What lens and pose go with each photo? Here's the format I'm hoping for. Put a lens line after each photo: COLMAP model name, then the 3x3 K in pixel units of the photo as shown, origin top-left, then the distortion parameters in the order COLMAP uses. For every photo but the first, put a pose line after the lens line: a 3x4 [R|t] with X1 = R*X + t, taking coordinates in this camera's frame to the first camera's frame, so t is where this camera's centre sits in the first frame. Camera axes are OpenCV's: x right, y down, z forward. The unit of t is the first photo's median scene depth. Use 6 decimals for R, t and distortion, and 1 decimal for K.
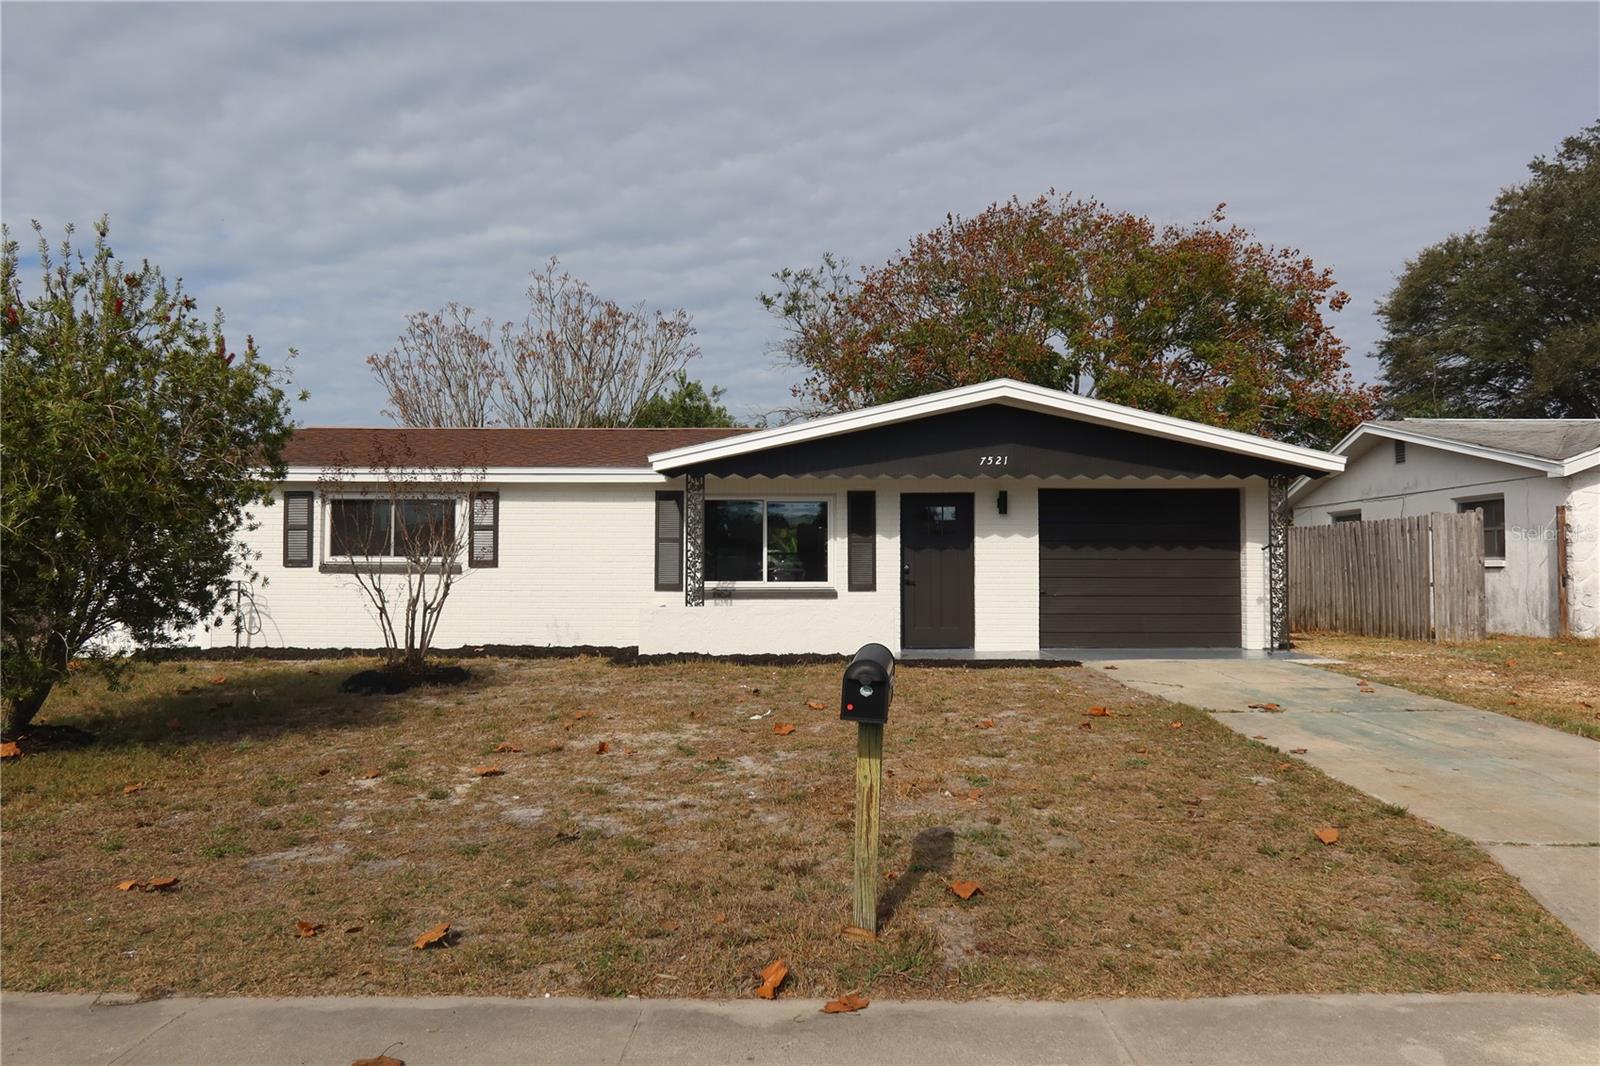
lens RADIAL K [[1110.3, 0, 800.0], [0, 1110.3, 533.0], [0, 0, 1]] dist [-0.025649, -0.002513]
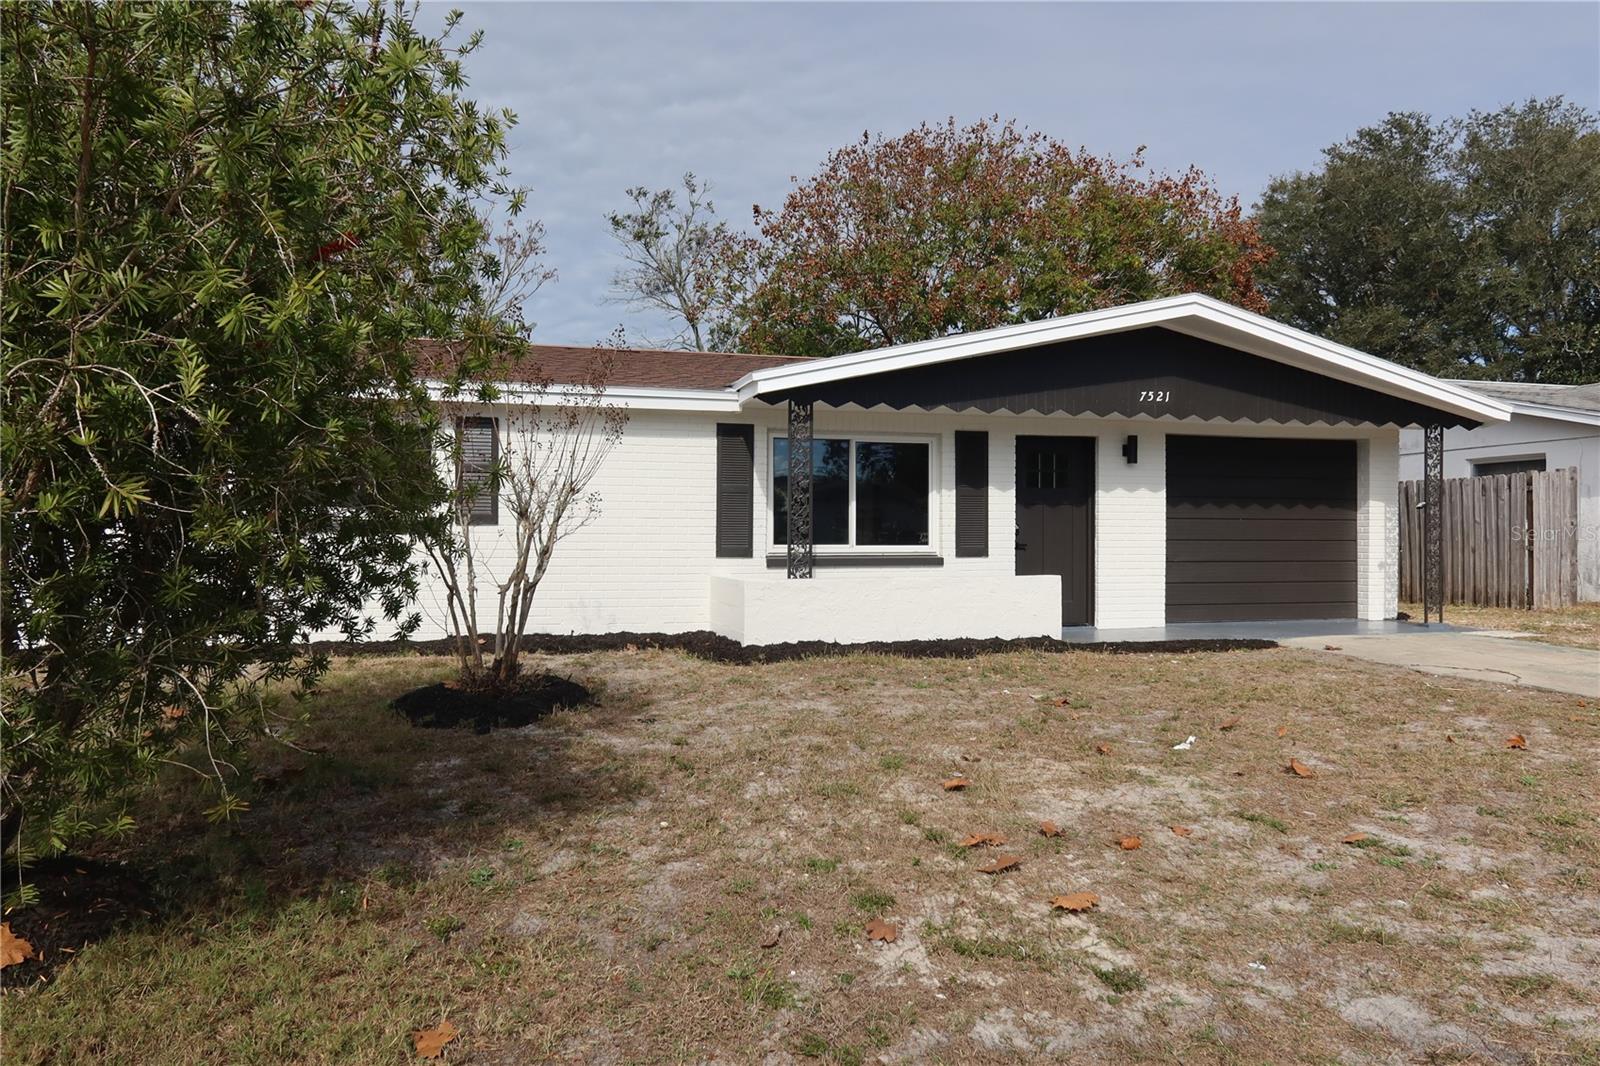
lens RADIAL K [[1110.3, 0, 800.0], [0, 1110.3, 533.0], [0, 0, 1]] dist [-0.025649, -0.002513]
pose [[0.963575, 0.001496, 0.267433, -0.276108], [-0.010134, 0.999470, 0.030923, 0.011711], [-0.267245, -0.032507, 0.963080, 0.265567]]
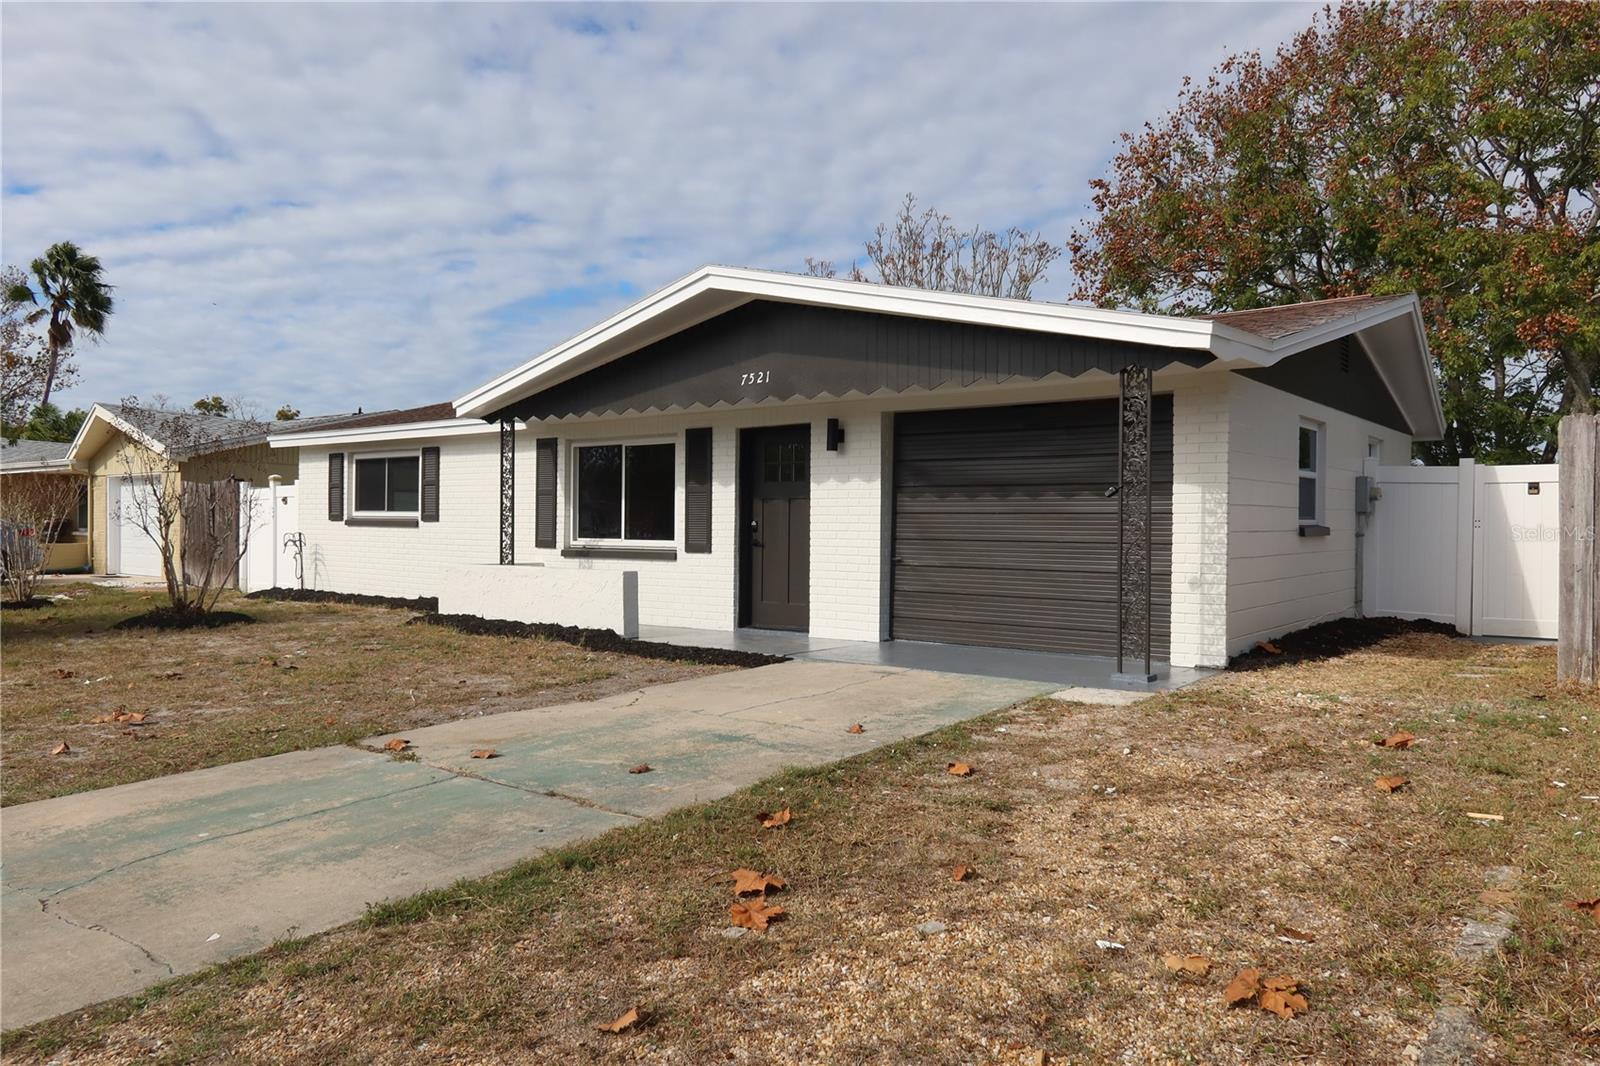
lens RADIAL K [[1110.3, 0, 800.0], [0, 1110.3, 533.0], [0, 0, 1]] dist [-0.025649, -0.002513]
pose [[0.784756, 0.009899, -0.619726, 0.611733], [0.016574, 0.999180, 0.036947, 0.009376], [0.619584, -0.039265, 0.783948, 0.414479]]
